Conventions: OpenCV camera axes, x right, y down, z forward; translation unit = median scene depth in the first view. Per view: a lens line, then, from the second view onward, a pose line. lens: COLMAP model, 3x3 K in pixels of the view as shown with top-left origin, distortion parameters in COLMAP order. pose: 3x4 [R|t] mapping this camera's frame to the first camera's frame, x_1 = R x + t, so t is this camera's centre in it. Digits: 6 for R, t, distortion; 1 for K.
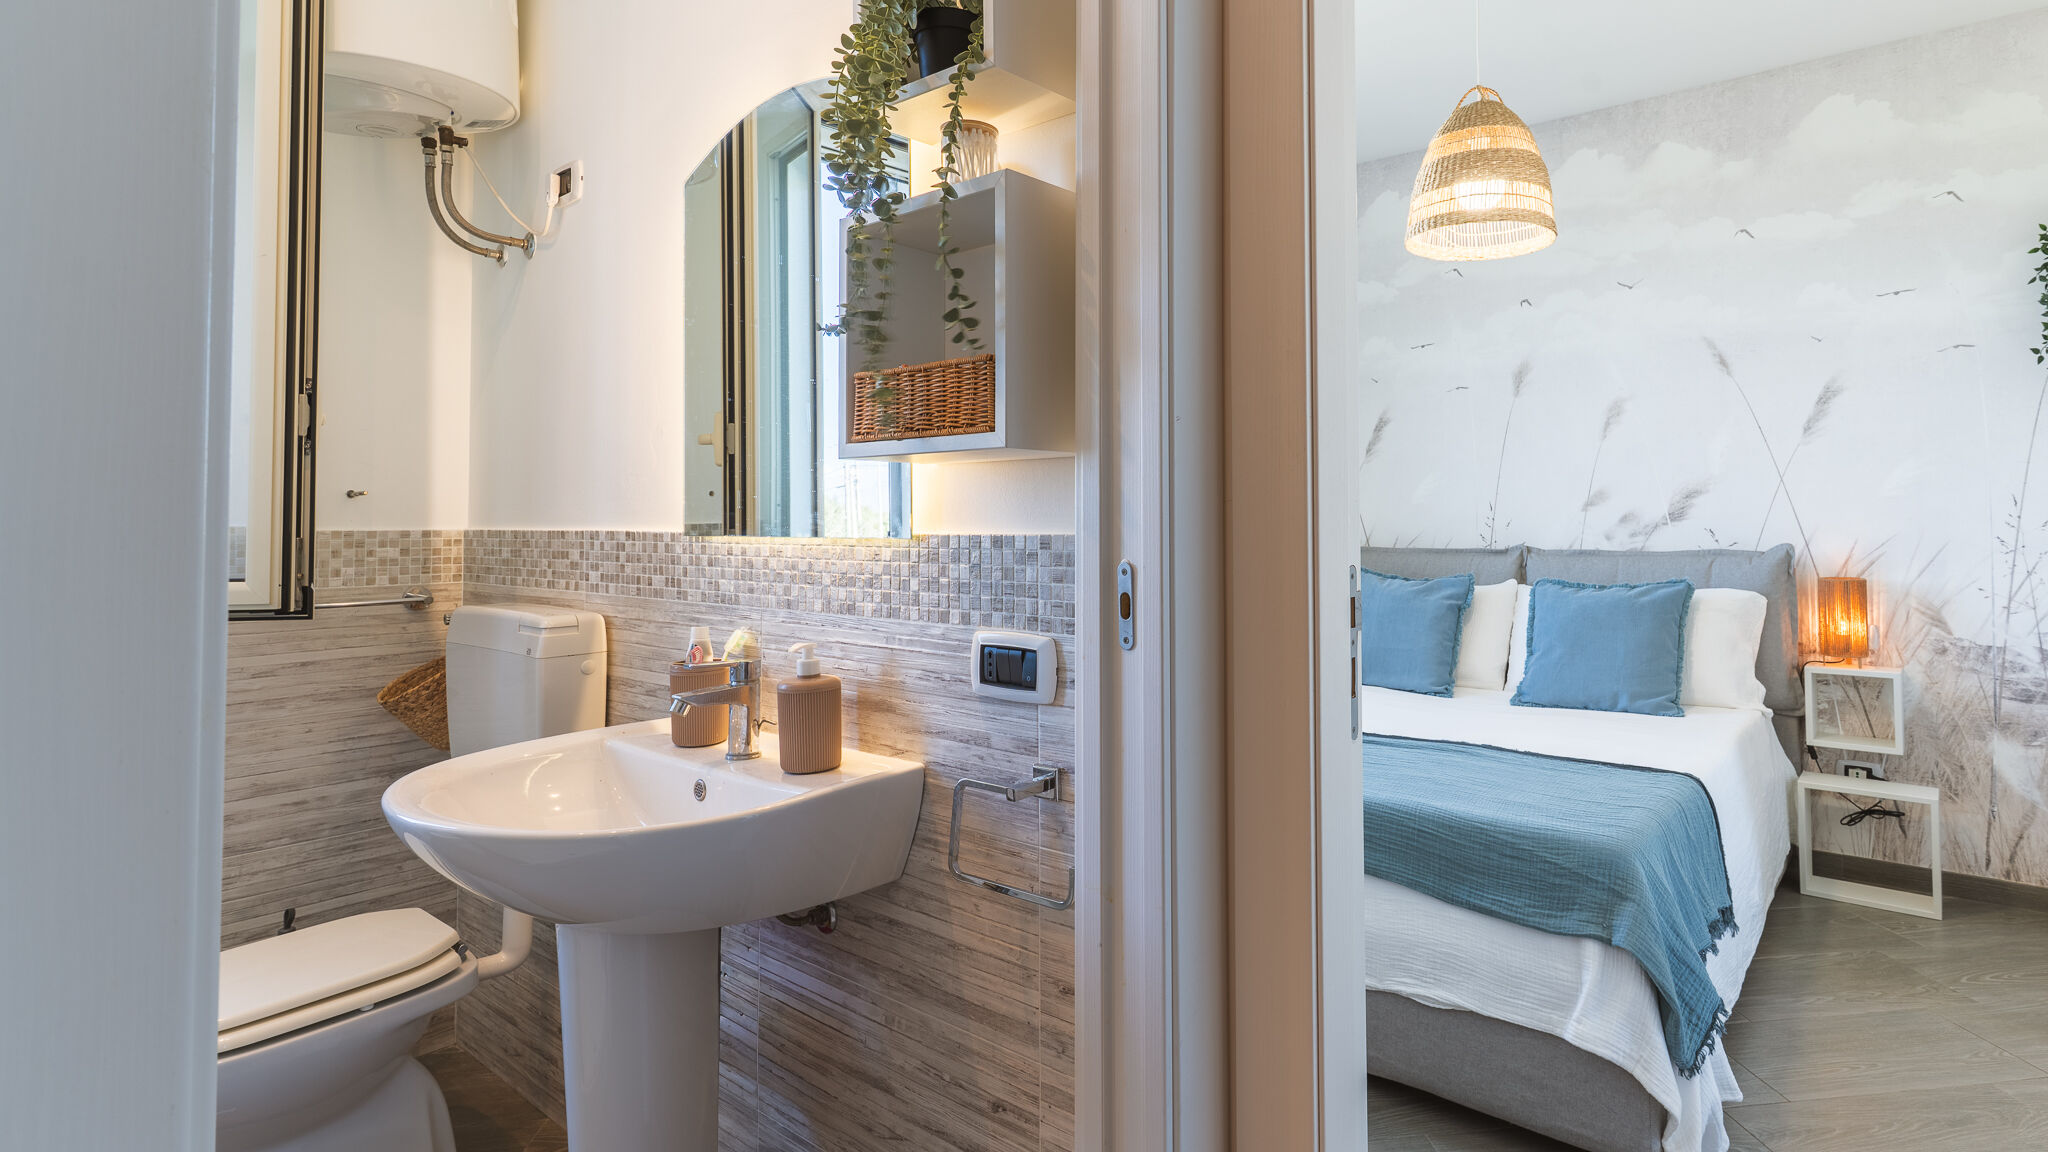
lens RADIAL K [[986.5, 0, 1176.0], [0, 986.5, 490.2], [0, 0, 1]] dist [0.000269, 0.002122]
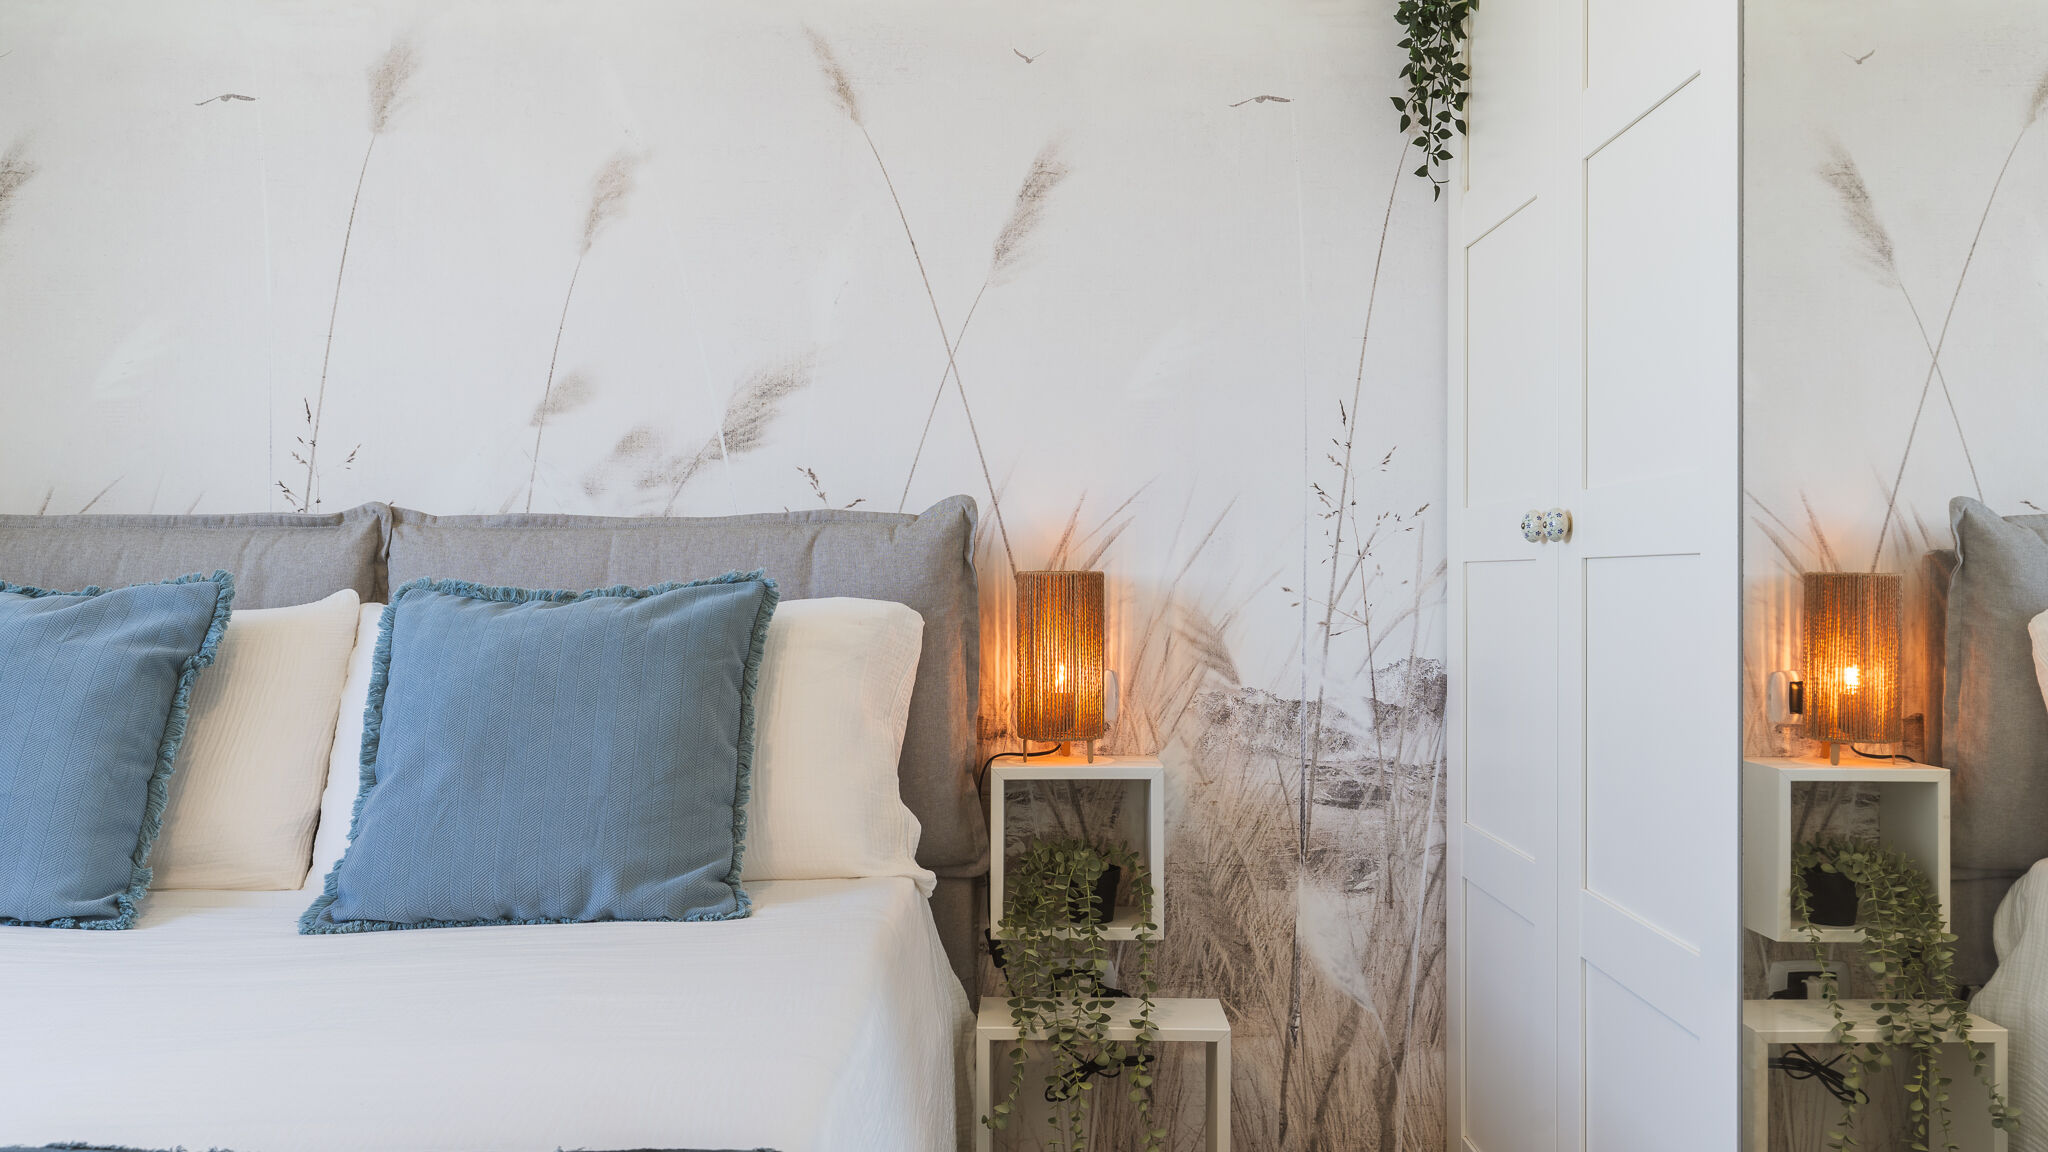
lens RADIAL K [[1598.1, 0, 1011.7], [0, 1598.1, 574.8], [0, 0, 1]] dist [0.008187, -0.002120]
pose [[0.804280, 0.007035, 0.594209, 0.202391], [-0.025075, 0.999441, 0.022107, 0.071978], [-0.593721, -0.032680, 0.804007, 0.394972]]
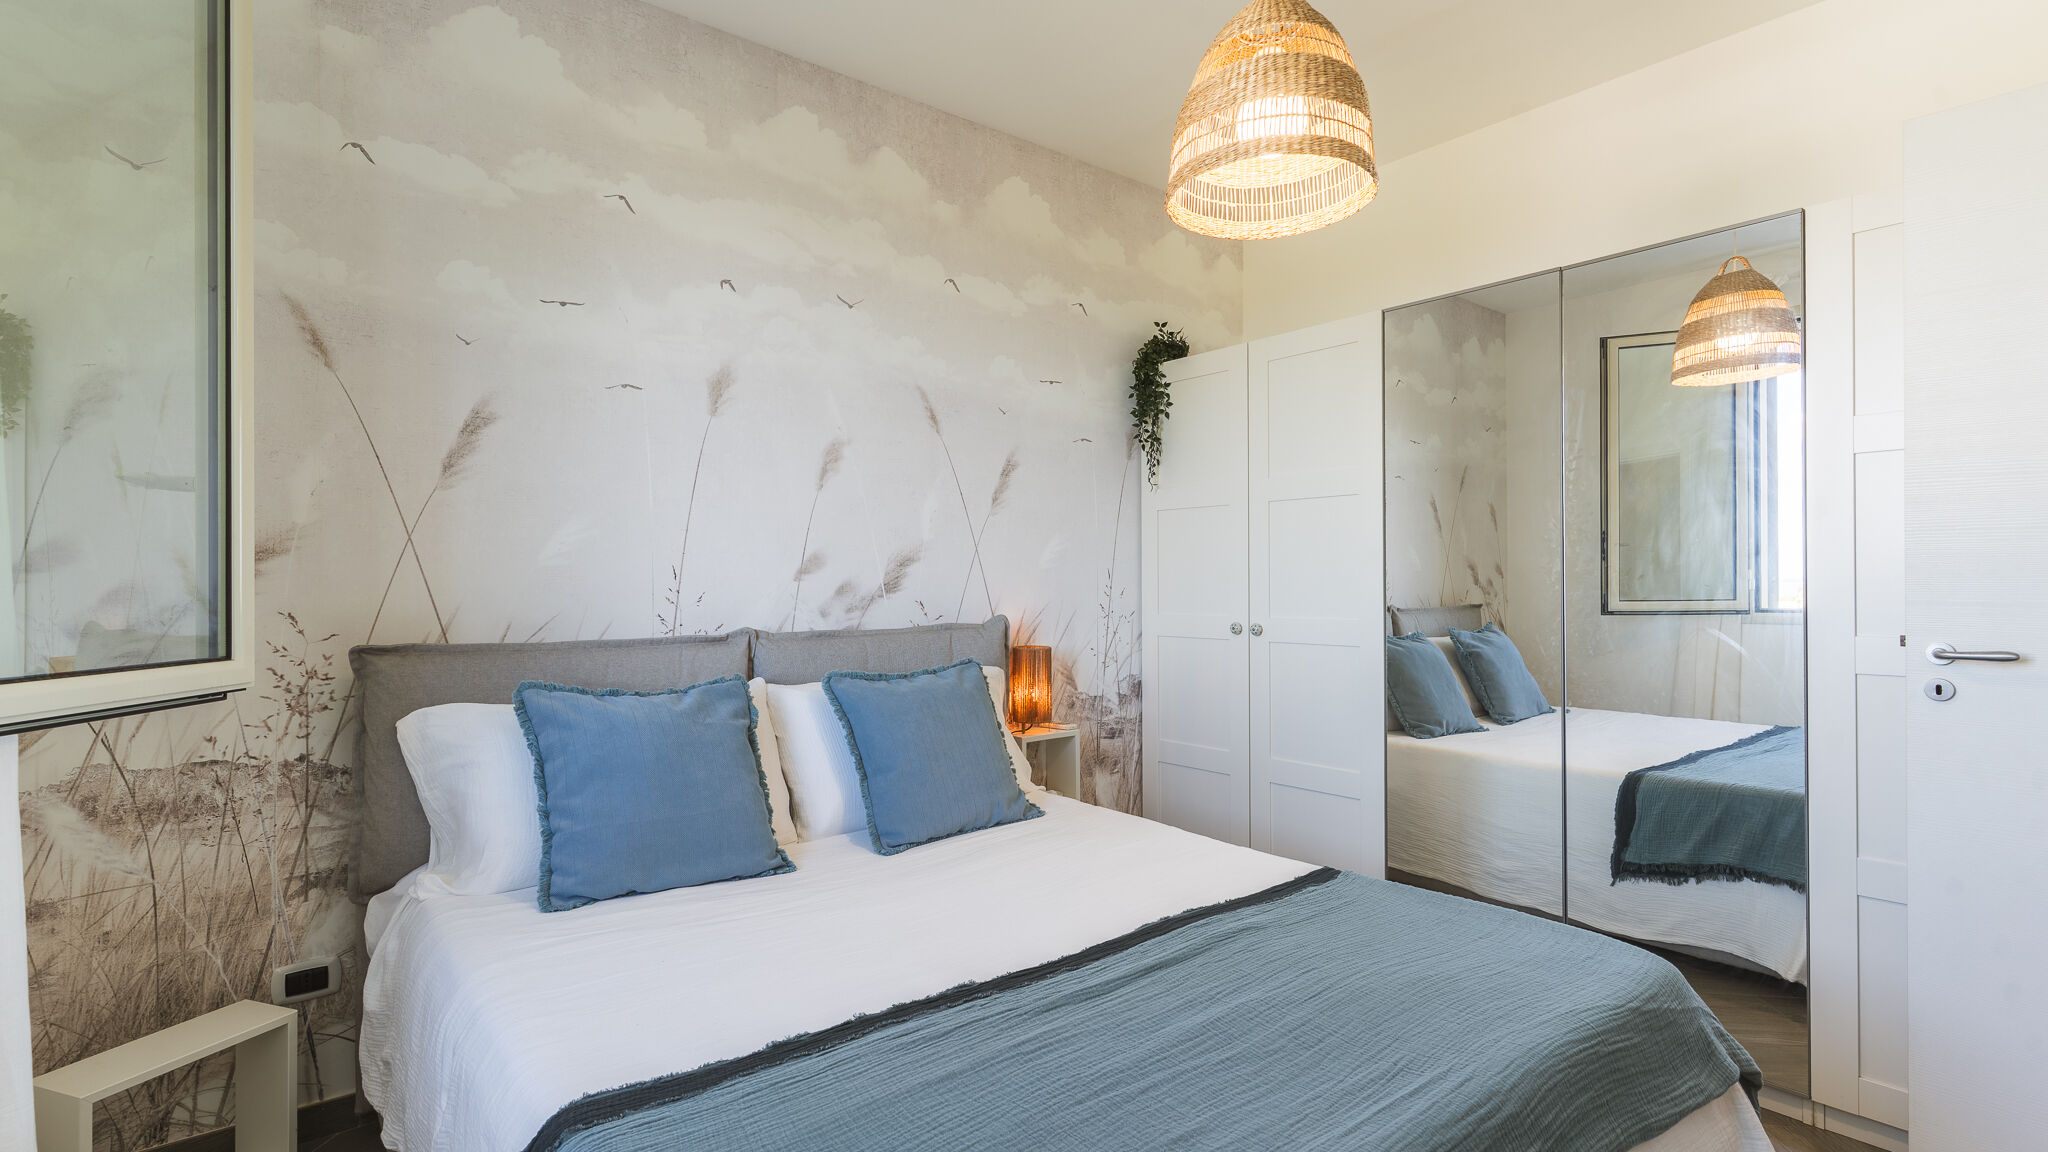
lens RADIAL K [[986.5, 0, 1013.7], [0, 986.5, 580.1], [0, 0, 1]] dist [0.000269, 0.002122]
pose [[0.247938, 0.004818, 0.968764, -0.323866], [-0.027378, 0.999623, 0.002036, 0.016604], [-0.968389, -0.027027, 0.247977, 0.734036]]
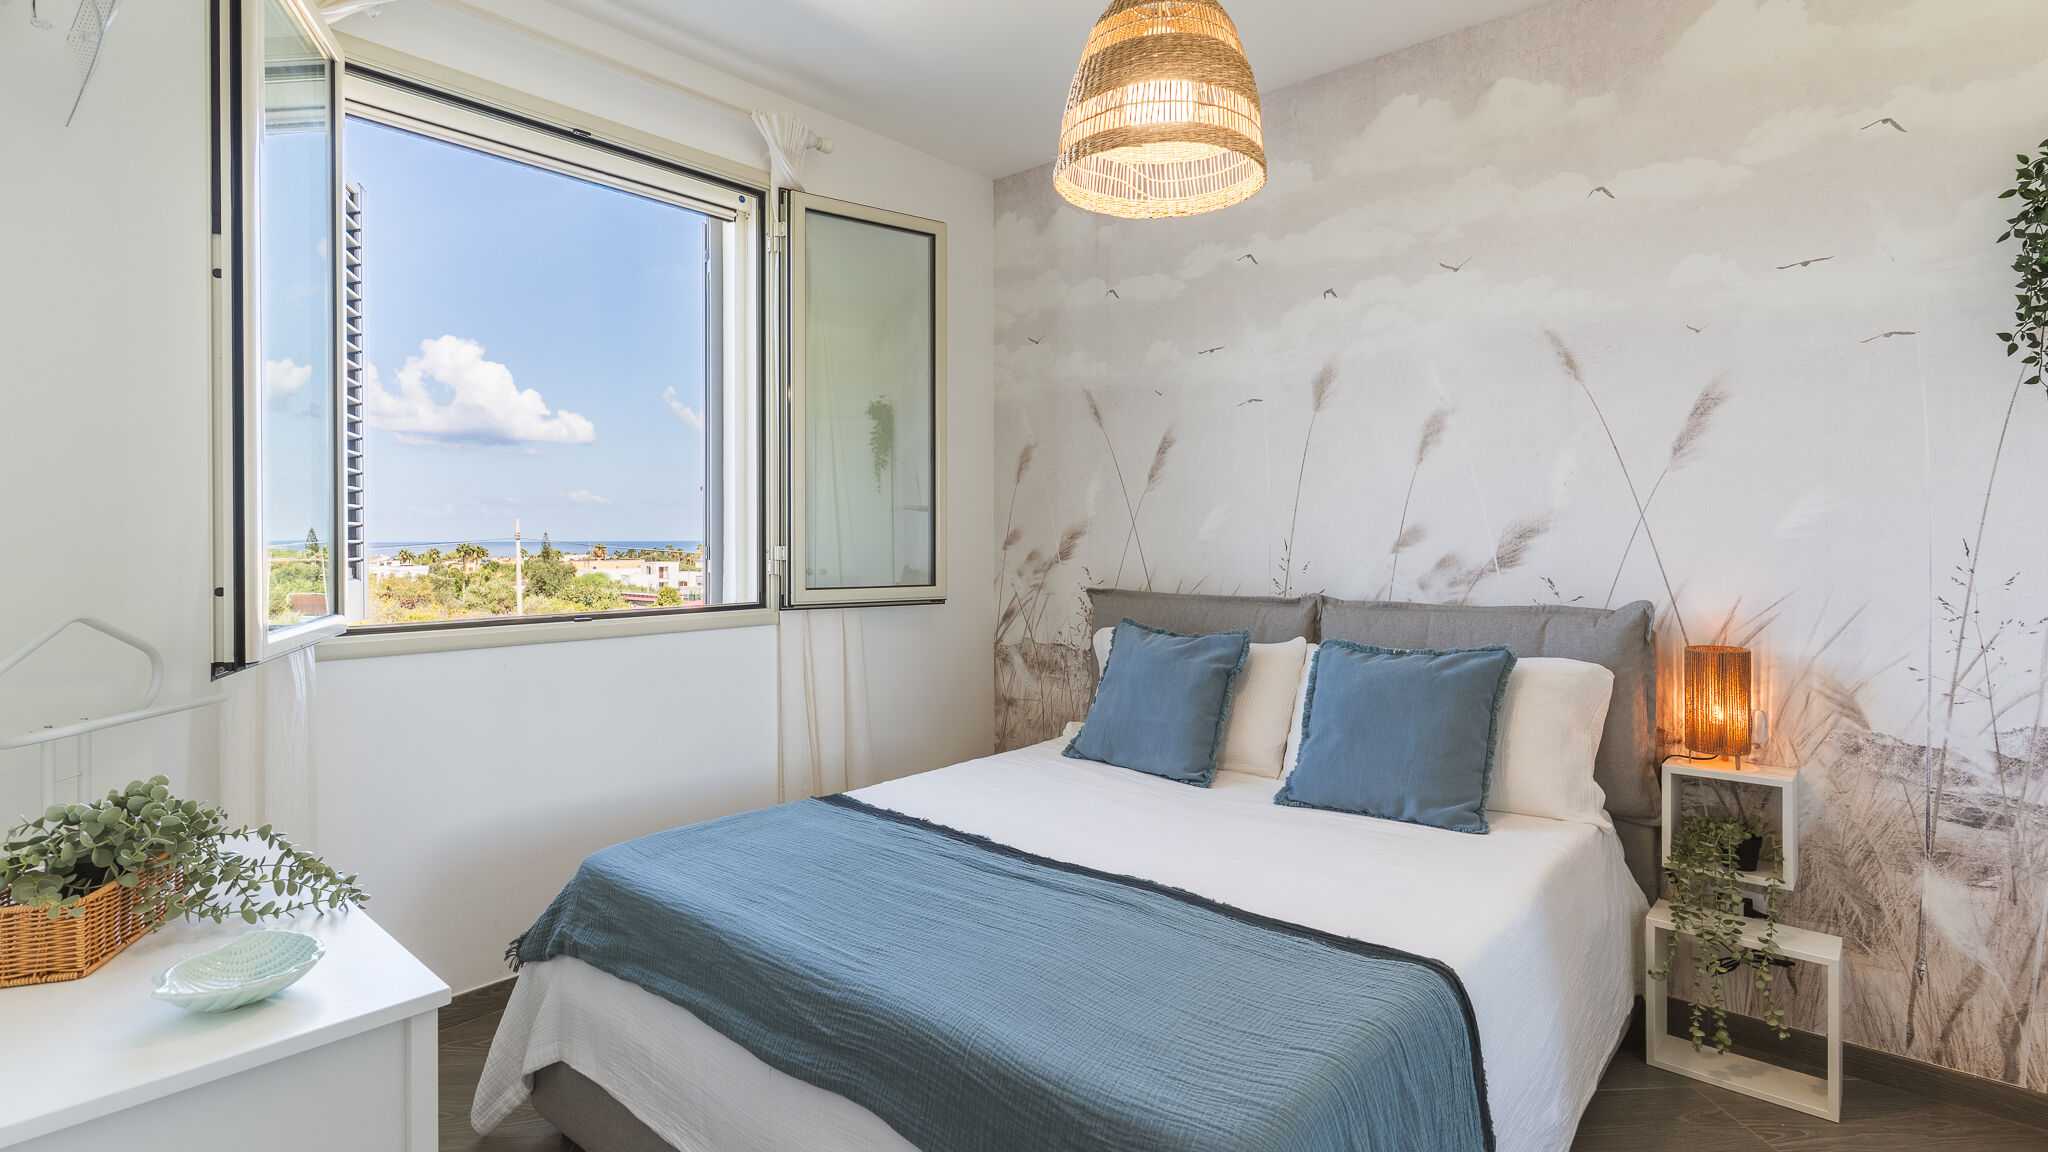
lens RADIAL K [[986.5, 0, 1012.5], [0, 986.5, 541.7], [0, 0, 1]] dist [0.000269, 0.002122]
pose [[0.996369, 0.000658, -0.085132, 0.195526], [0.002545, 0.999293, 0.037510, -0.021183], [0.085096, -0.037591, 0.995663, 0.199781]]
